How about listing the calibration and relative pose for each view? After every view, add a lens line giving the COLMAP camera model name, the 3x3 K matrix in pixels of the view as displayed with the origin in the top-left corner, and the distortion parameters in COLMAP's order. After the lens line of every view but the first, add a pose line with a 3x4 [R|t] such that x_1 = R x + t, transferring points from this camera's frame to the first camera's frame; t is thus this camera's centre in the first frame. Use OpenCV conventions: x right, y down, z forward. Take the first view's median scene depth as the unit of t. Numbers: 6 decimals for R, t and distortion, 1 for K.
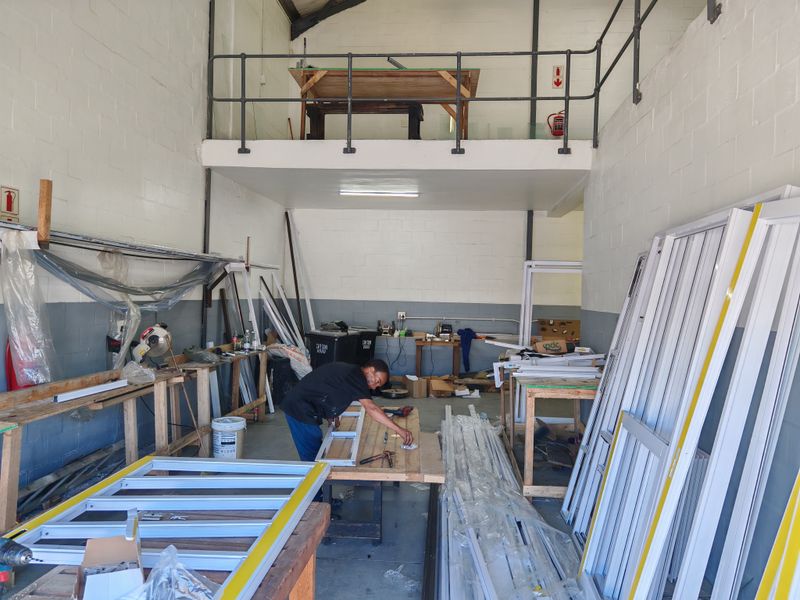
lens RADIAL K [[628.5, 0, 400.0], [0, 628.5, 300.0], [0, 0, 1]] dist [0.013593, 0.007931]
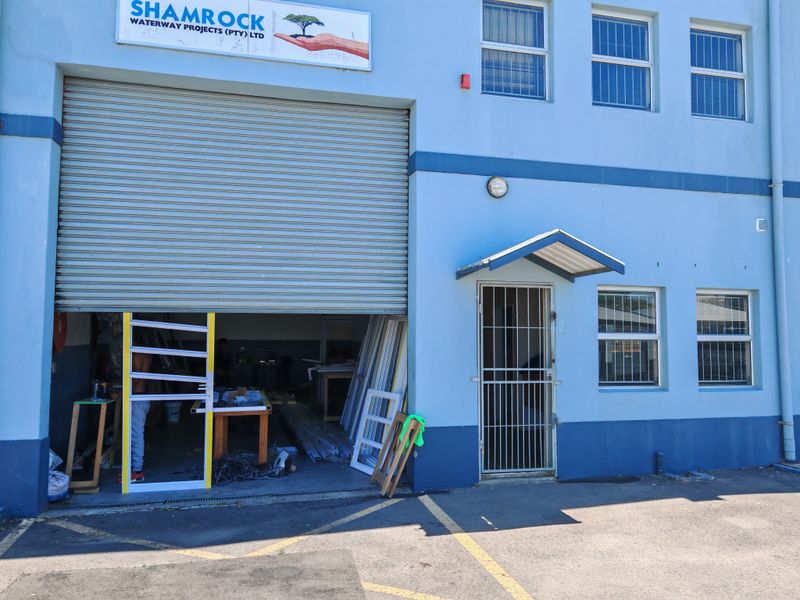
lens RADIAL K [[628.5, 0, 400.0], [0, 628.5, 300.0], [0, 0, 1]] dist [0.013593, 0.007931]
pose [[0.947823, 0.004074, 0.318772, -0.217057], [0.016358, 0.997980, -0.061390, 0.007862], [-0.318378, 0.063401, 0.945841, -1.024114]]
